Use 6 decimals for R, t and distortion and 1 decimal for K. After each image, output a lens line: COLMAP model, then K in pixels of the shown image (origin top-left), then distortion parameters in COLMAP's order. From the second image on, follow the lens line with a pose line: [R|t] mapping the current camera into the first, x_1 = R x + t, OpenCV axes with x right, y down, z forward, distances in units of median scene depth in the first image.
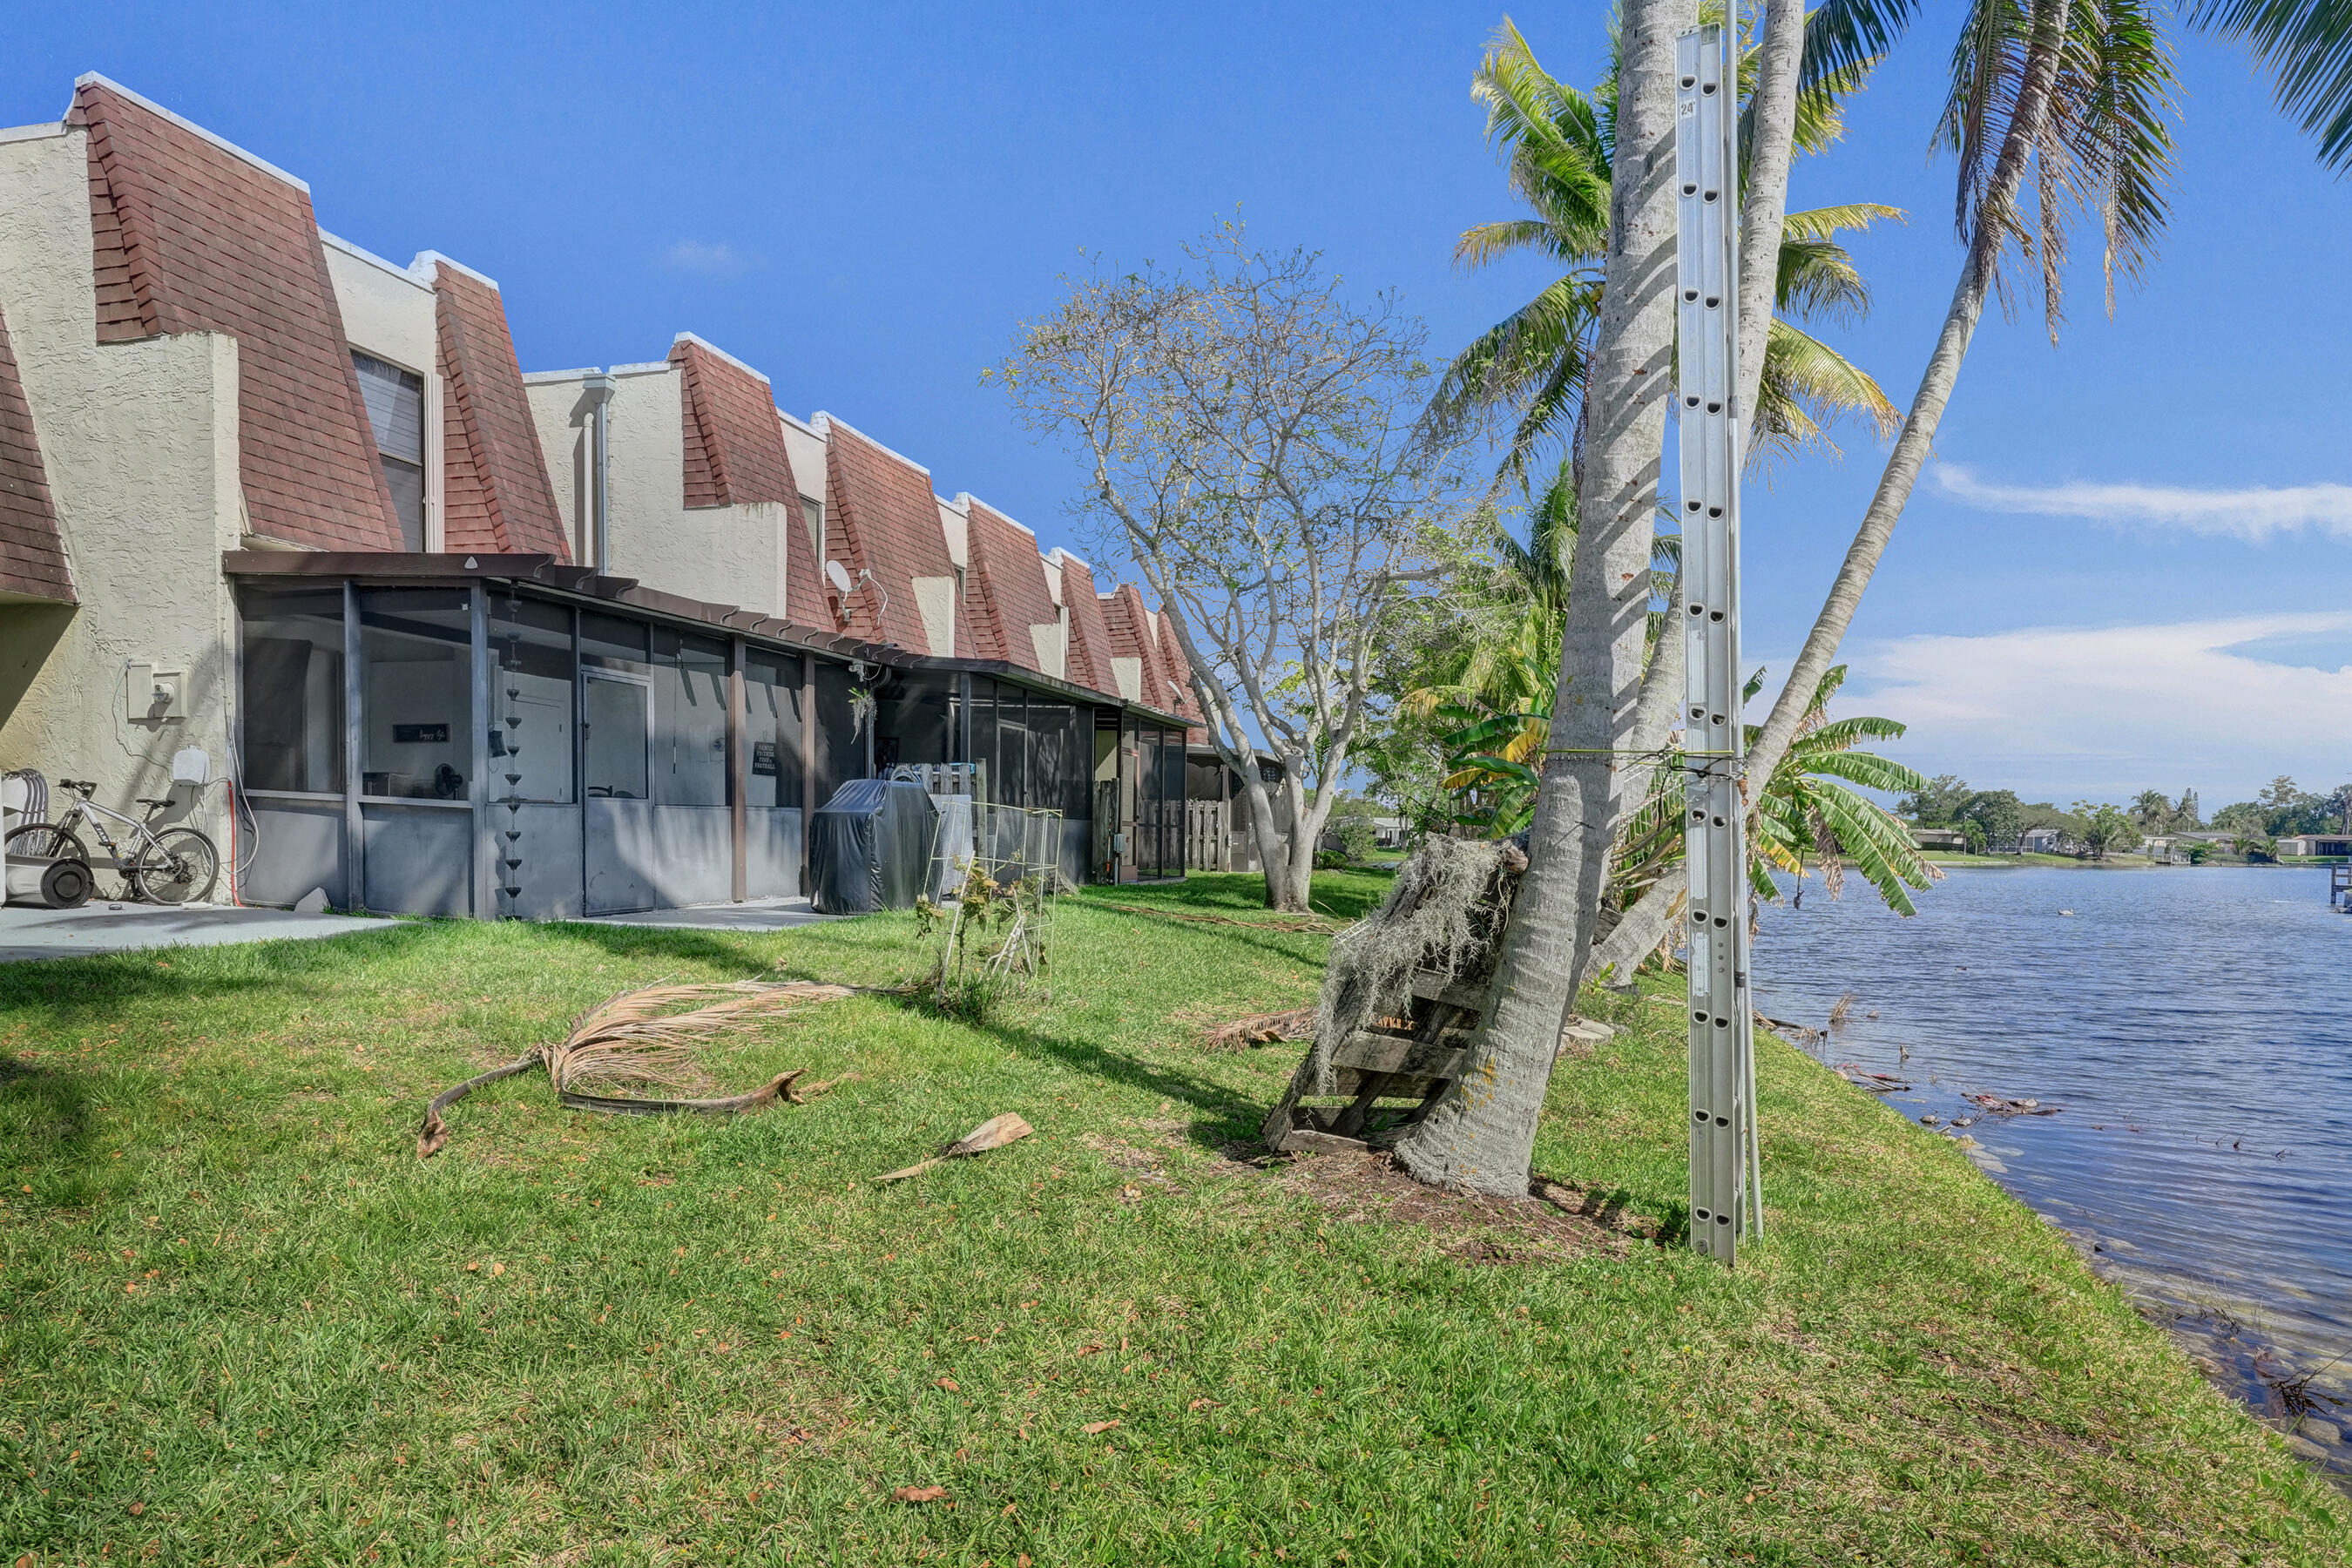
lens RADIAL K [[1365.6, 0, 1176.0], [0, 1365.6, 784.0], [0, 0, 1]] dist [0.000195, 0.000078]
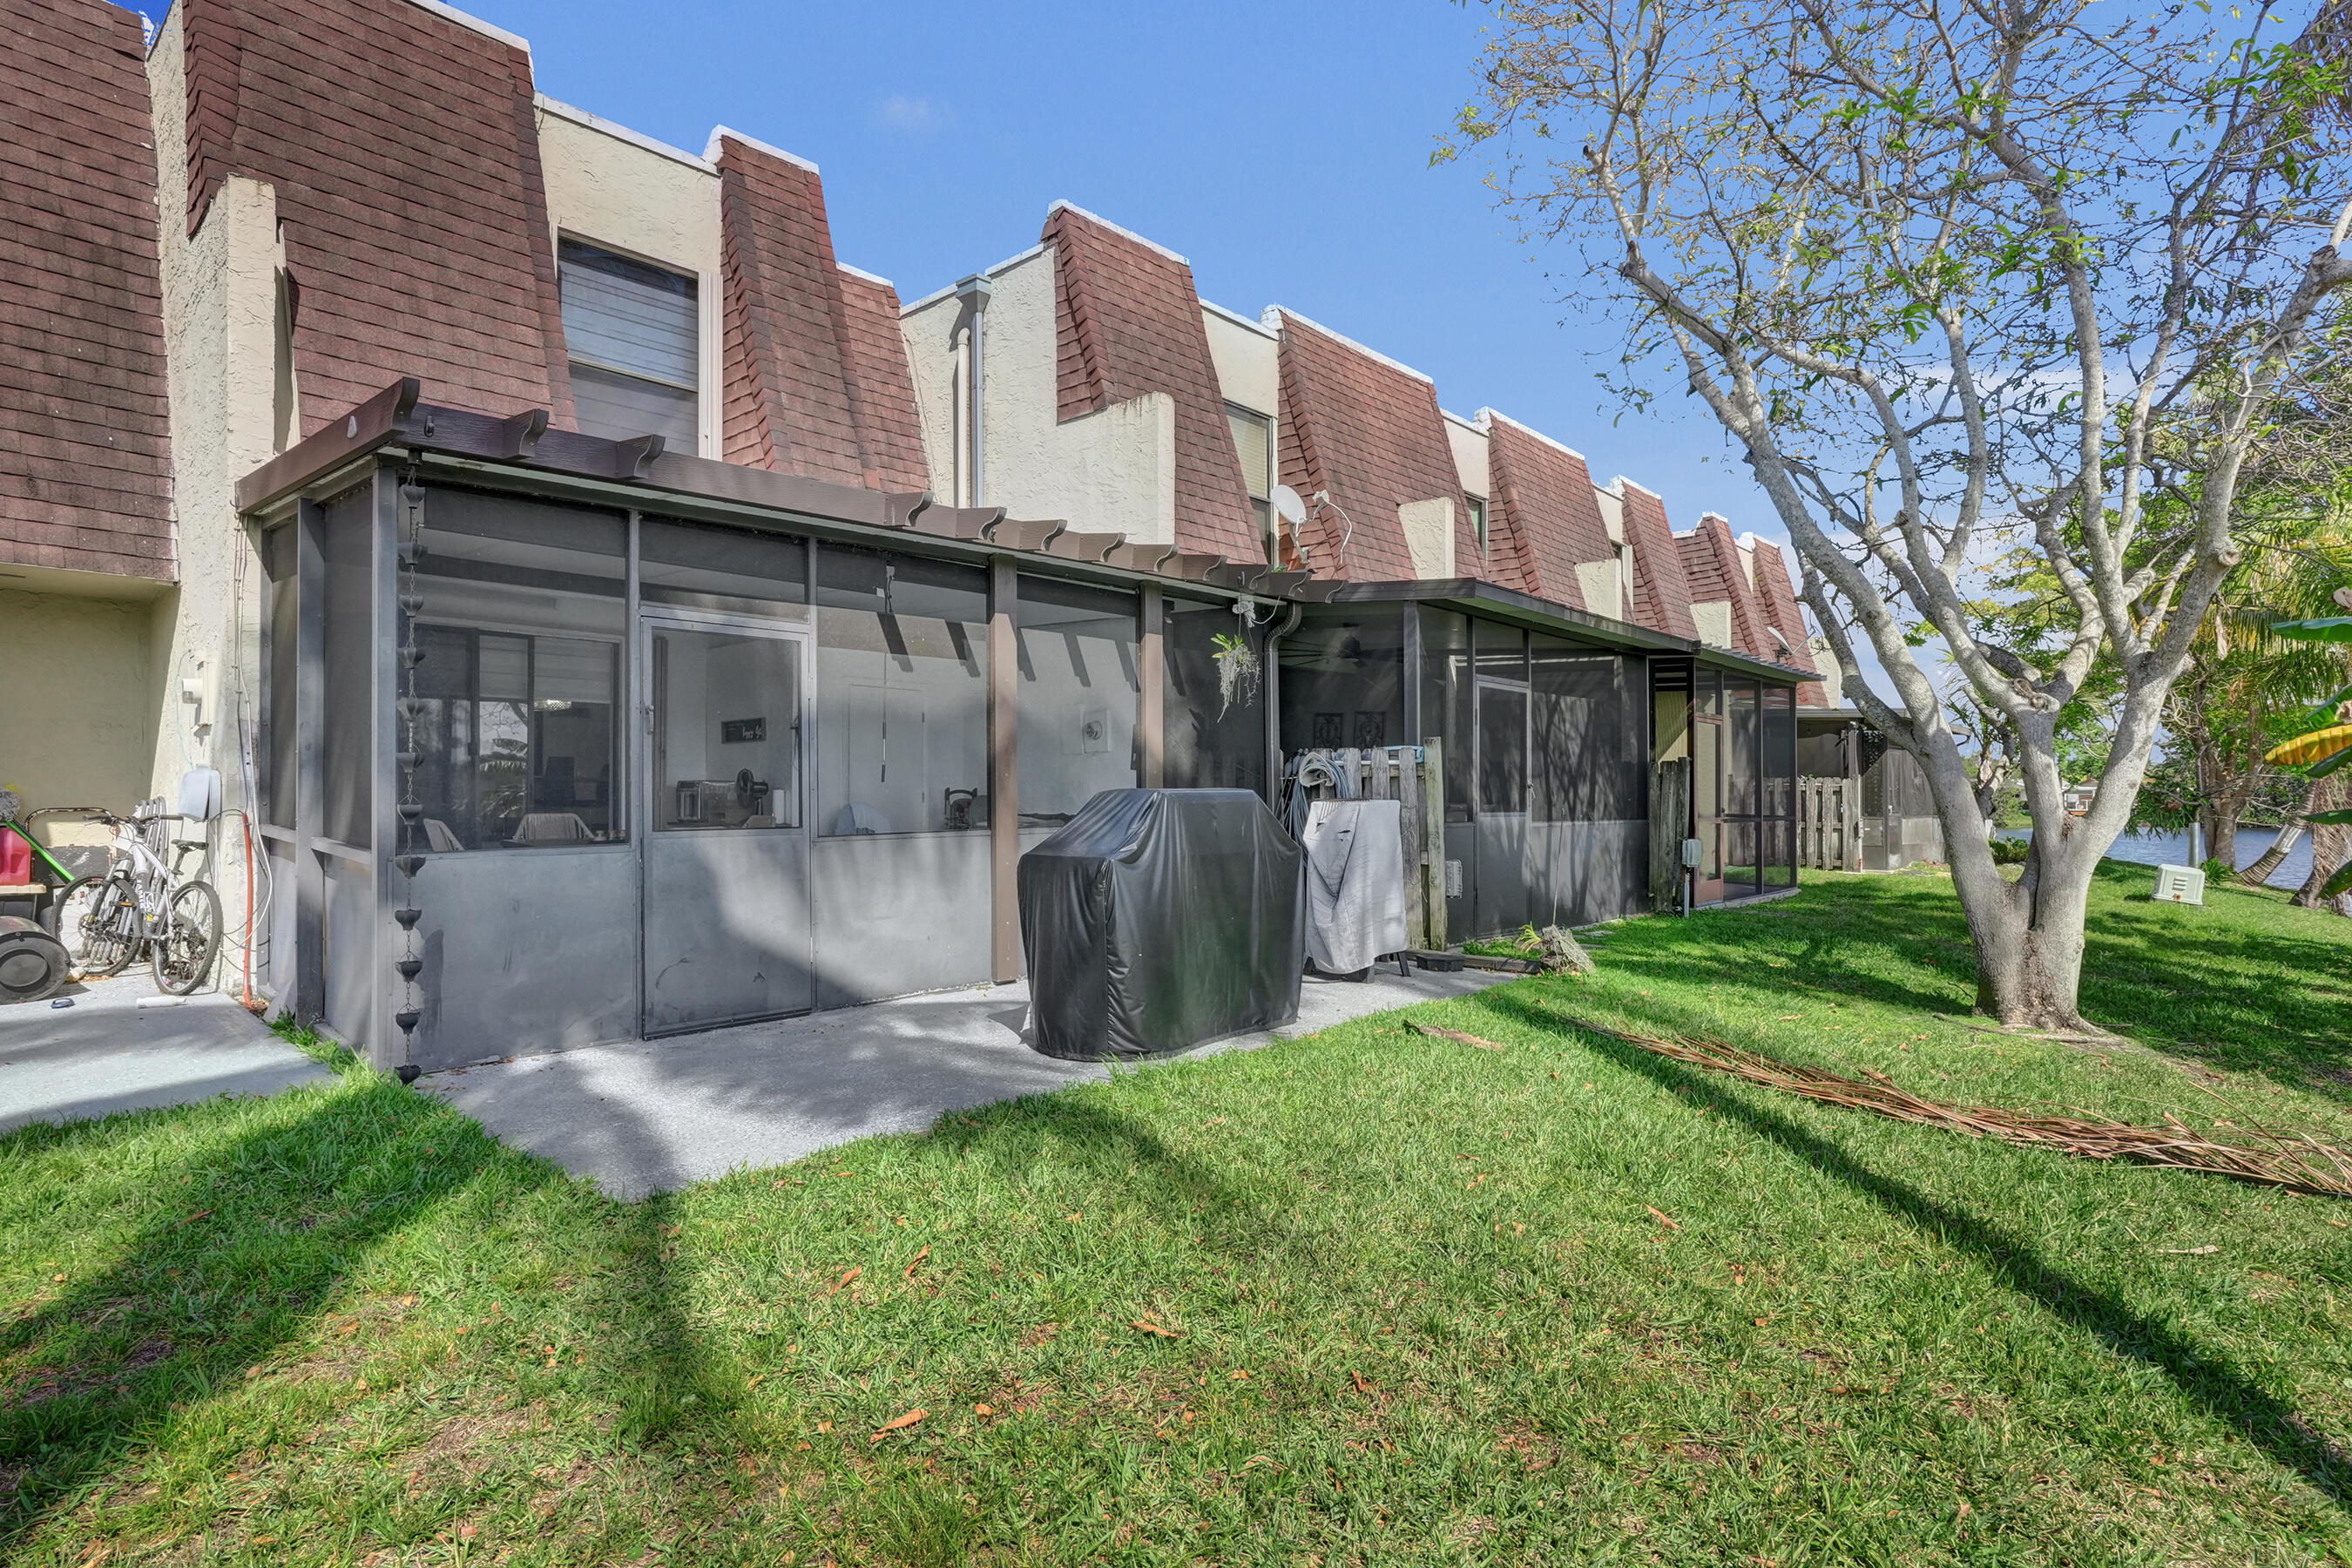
lens RADIAL K [[1218.6, 0, 1176.0], [0, 1218.6, 784.0], [0, 0, 1]] dist [-0.050373, 0.030193]
pose [[0.892932, -0.017923, -0.449834, 0.000817], [0.027512, 0.999512, 0.014787, -0.008002], [0.449350, -0.025580, 0.892990, 0.410445]]
